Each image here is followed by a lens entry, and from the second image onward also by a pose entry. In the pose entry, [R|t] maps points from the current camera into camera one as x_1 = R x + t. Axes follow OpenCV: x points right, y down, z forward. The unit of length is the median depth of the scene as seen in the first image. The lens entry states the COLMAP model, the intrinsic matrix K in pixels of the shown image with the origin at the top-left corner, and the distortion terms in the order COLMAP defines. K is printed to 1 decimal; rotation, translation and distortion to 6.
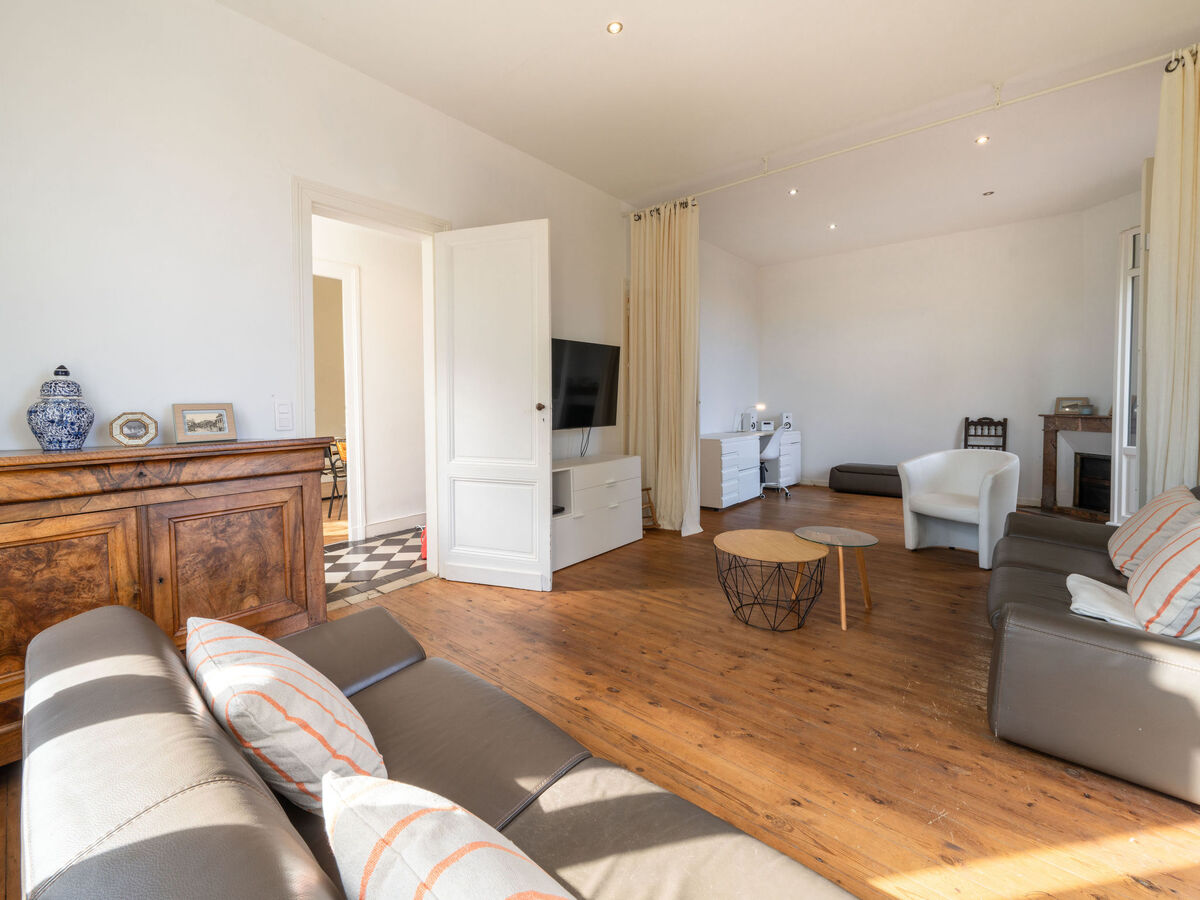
lens RADIAL K [[493.8, 0, 557.5], [0, 493.8, 419.7], [0, 0, 1]] dist [-0.007456, 0.000550]
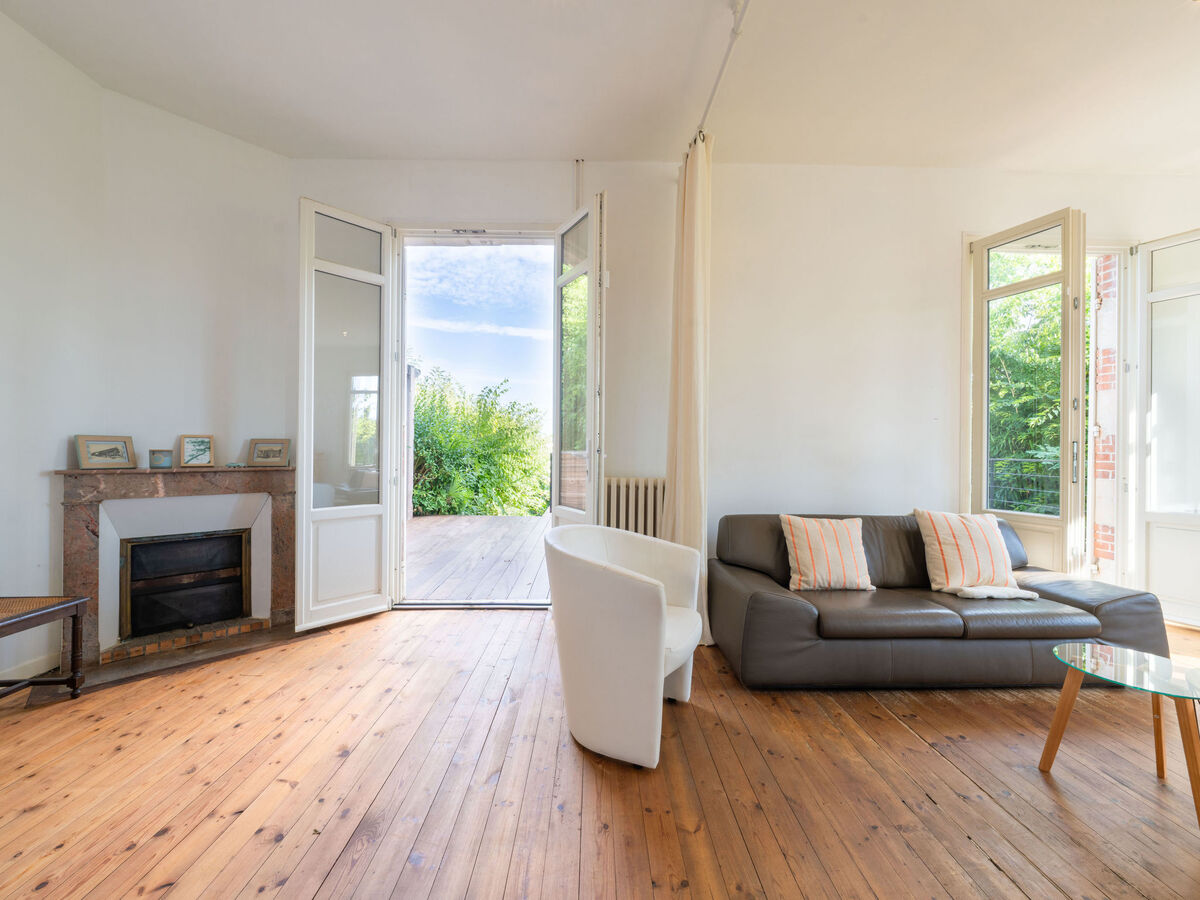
lens RADIAL K [[474.2, 0, 605.7], [0, 474.2, 455.8], [0, 0, 1]] dist [0.013906, 0.000264]
pose [[-0.689987, -0.003459, 0.723814, 0.366516], [0.023186, 0.999370, 0.026879, -0.029948], [-0.723451, 0.035328, -0.689472, 1.135113]]
